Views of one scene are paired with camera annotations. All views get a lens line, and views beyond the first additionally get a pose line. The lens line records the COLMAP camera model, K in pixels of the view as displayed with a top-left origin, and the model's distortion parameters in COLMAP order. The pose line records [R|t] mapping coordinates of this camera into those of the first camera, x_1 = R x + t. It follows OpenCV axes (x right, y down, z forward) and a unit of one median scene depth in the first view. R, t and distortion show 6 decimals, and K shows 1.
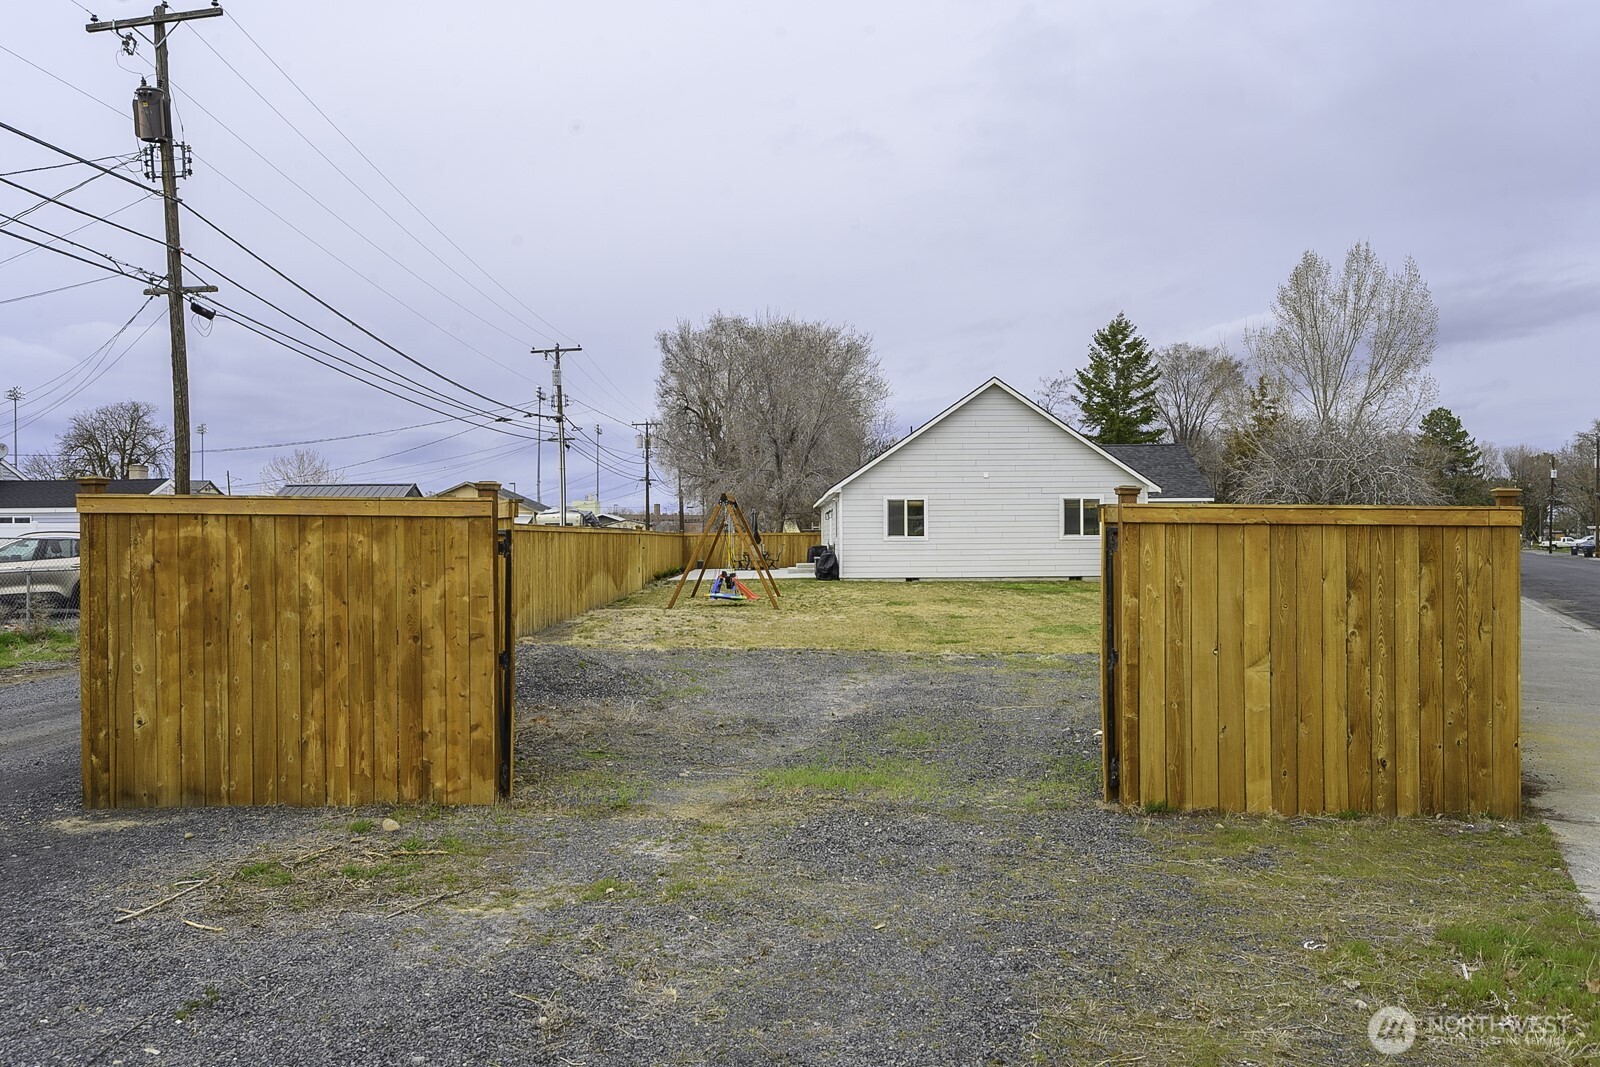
lens RADIAL K [[1200.0, 0, 812.4], [0, 1200.0, 543.6], [0, 0, 1]] dist [-0.006988, 0.002463]
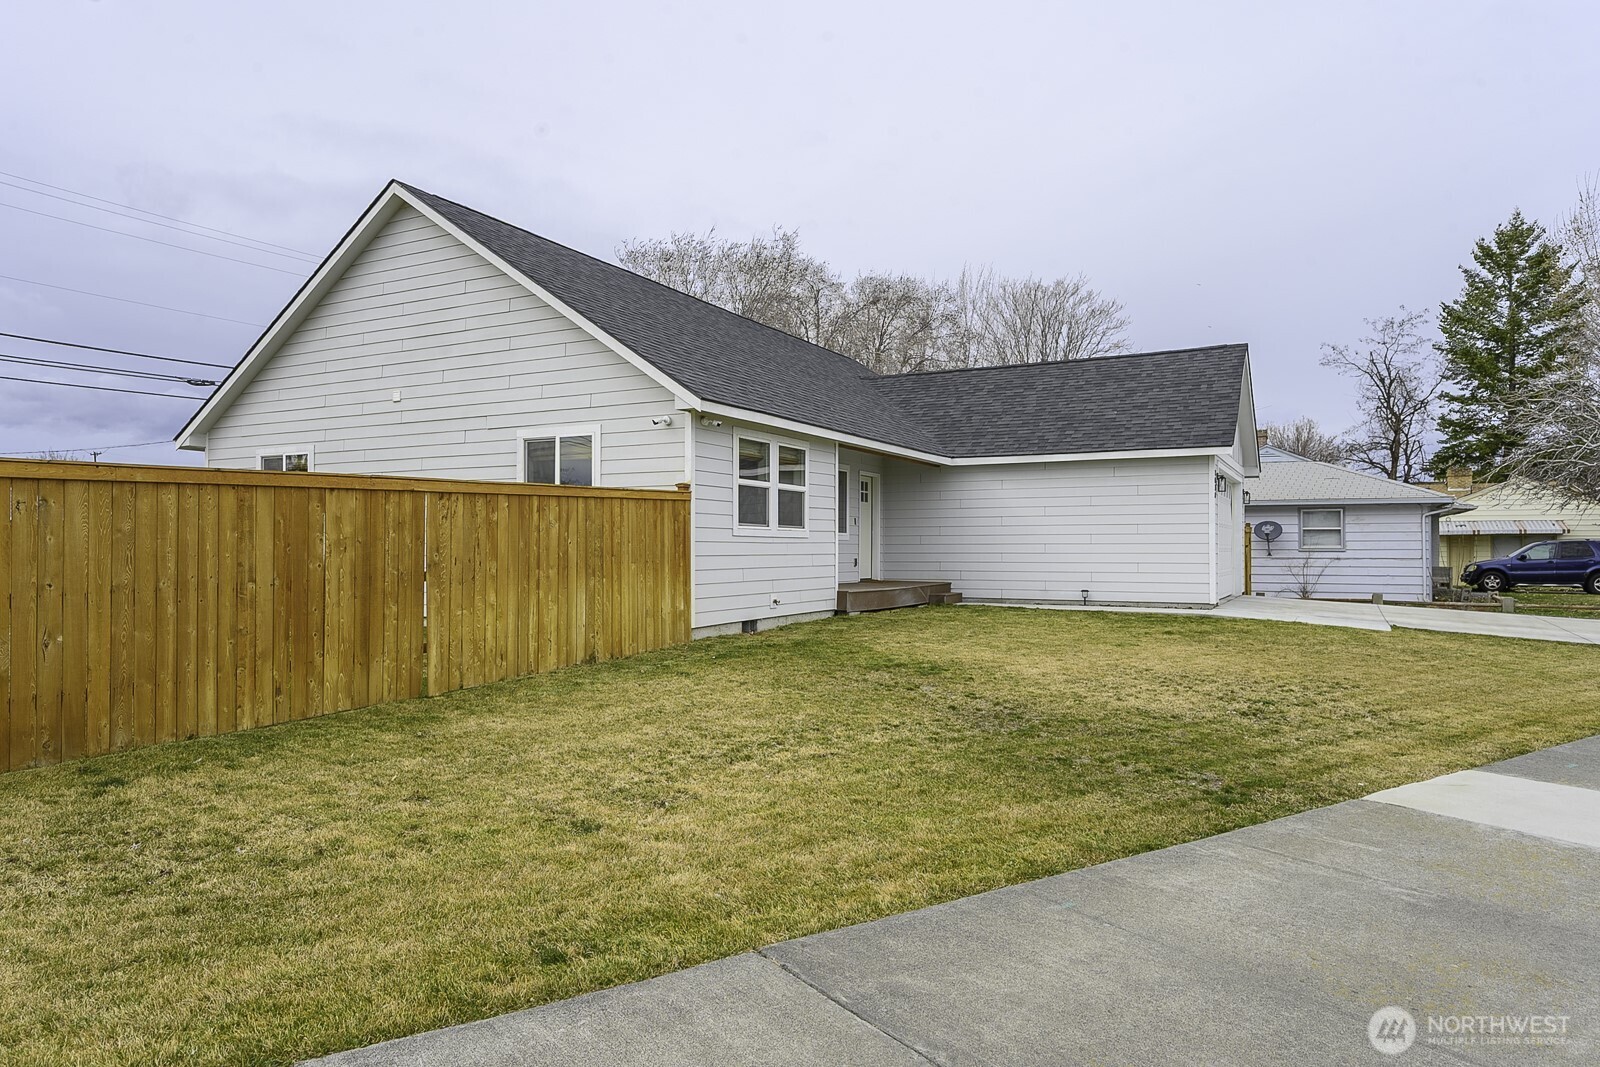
lens RADIAL K [[1031.3, 0, 770.2], [0, 1031.3, 539.0], [0, 0, 1]] dist [-0.009431, 0.001973]
pose [[0.861188, 0.002857, -0.508278, 0.338314], [-0.008754, 0.999919, -0.009212, 0.000618], [0.508211, 0.012383, 0.861144, 0.521610]]
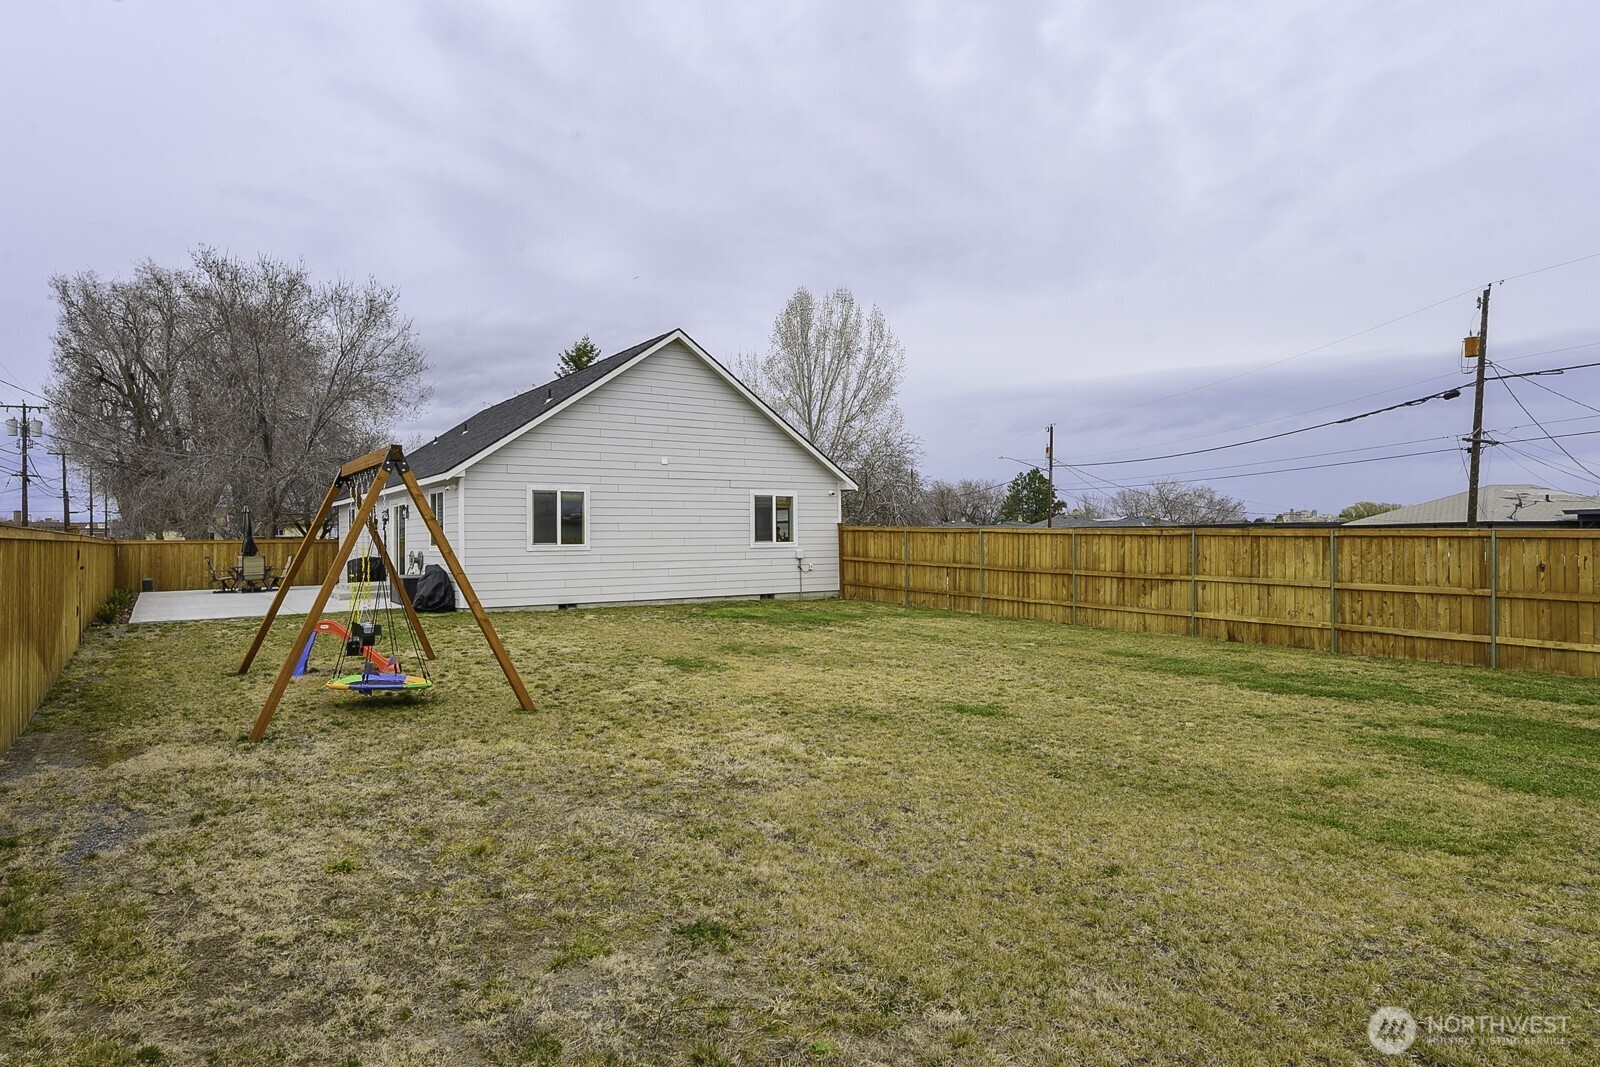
lens RADIAL K [[931.4, 0, 799.9], [0, 931.4, 533.8], [0, 0, 1]] dist [-0.006951, 0.000184]
pose [[0.839224, 0.002093, 0.543782, -0.069123], [0.006109, 0.999893, -0.013277, -0.002907], [-0.543752, 0.014464, 0.839121, 0.339284]]
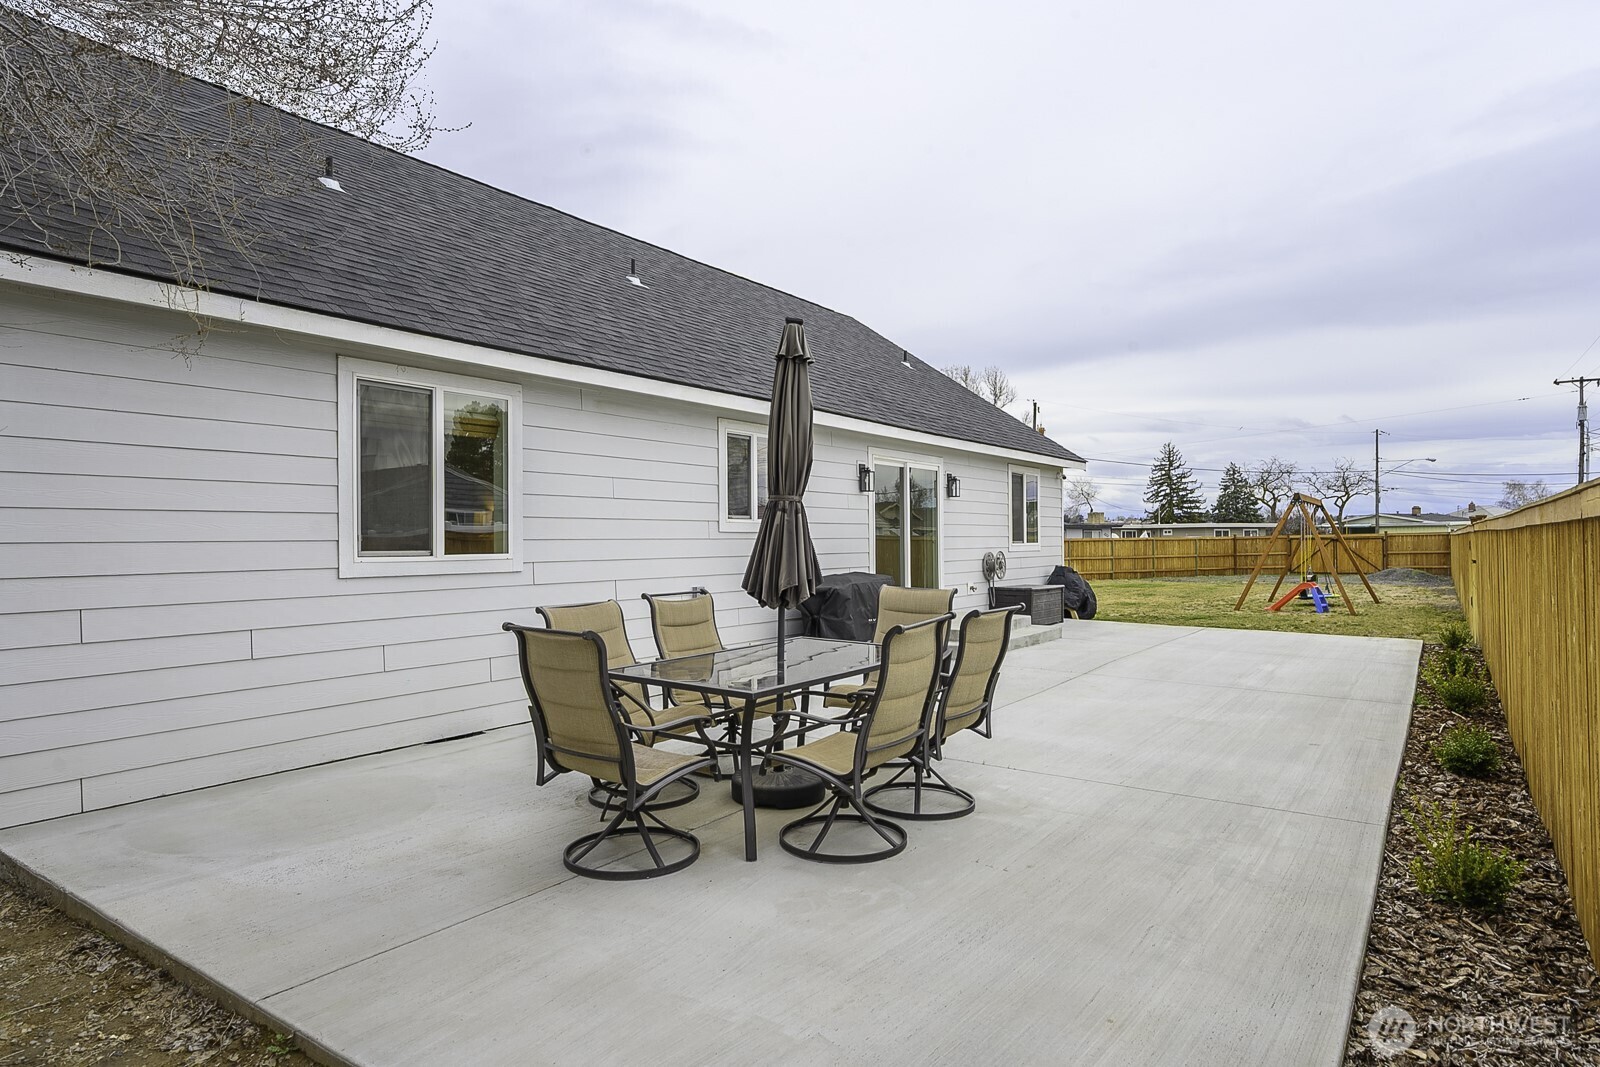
lens RADIAL K [[931.4, 0, 790.0], [0, 931.4, 534.1], [0, 0, 1]] dist [-0.006951, 0.000184]
pose [[-0.799360, 0.015251, 0.600659, -0.103738], [0.014089, 0.999879, -0.006638, -0.005955], [-0.600688, 0.003156, -0.799478, 1.032402]]
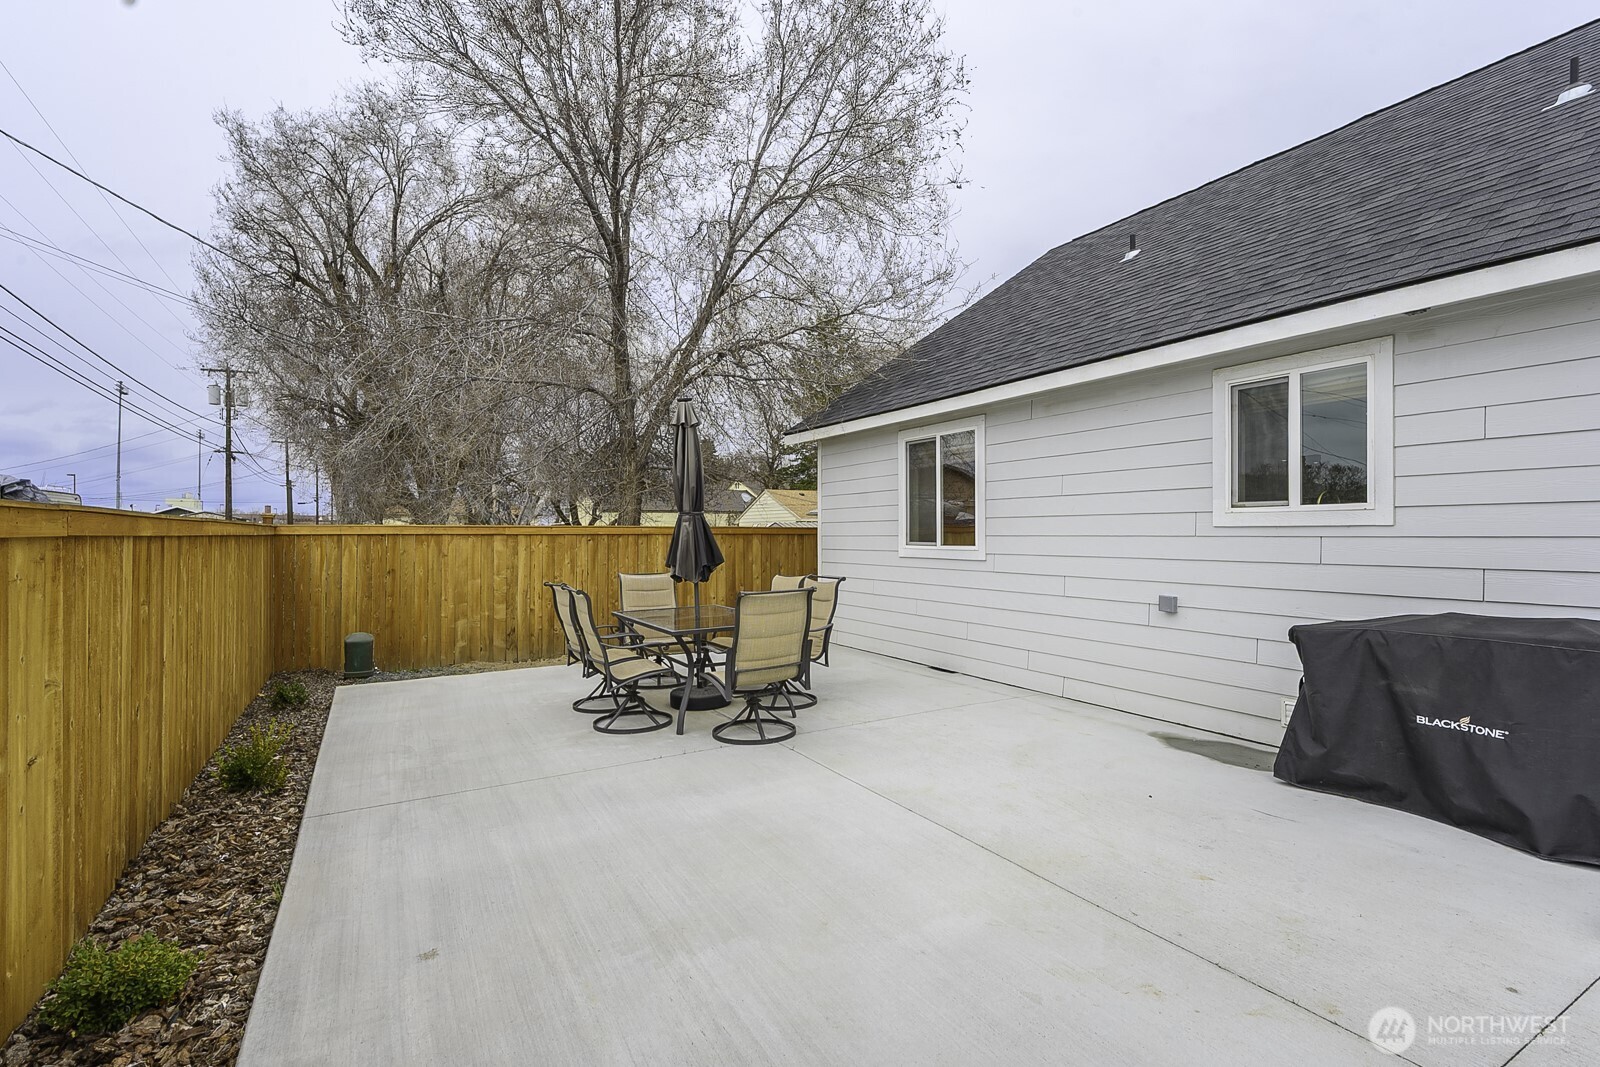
lens RADIAL K [[762.9, 0, 800.0], [0, 762.9, 531.7], [0, 0, 1]] dist [-0.001934, -0.001450]
pose [[0.887149, 0.004681, 0.461459, -0.086432], [-0.001048, 0.999966, -0.008130, -0.006102], [-0.461481, 0.006729, 0.887124, 0.834586]]
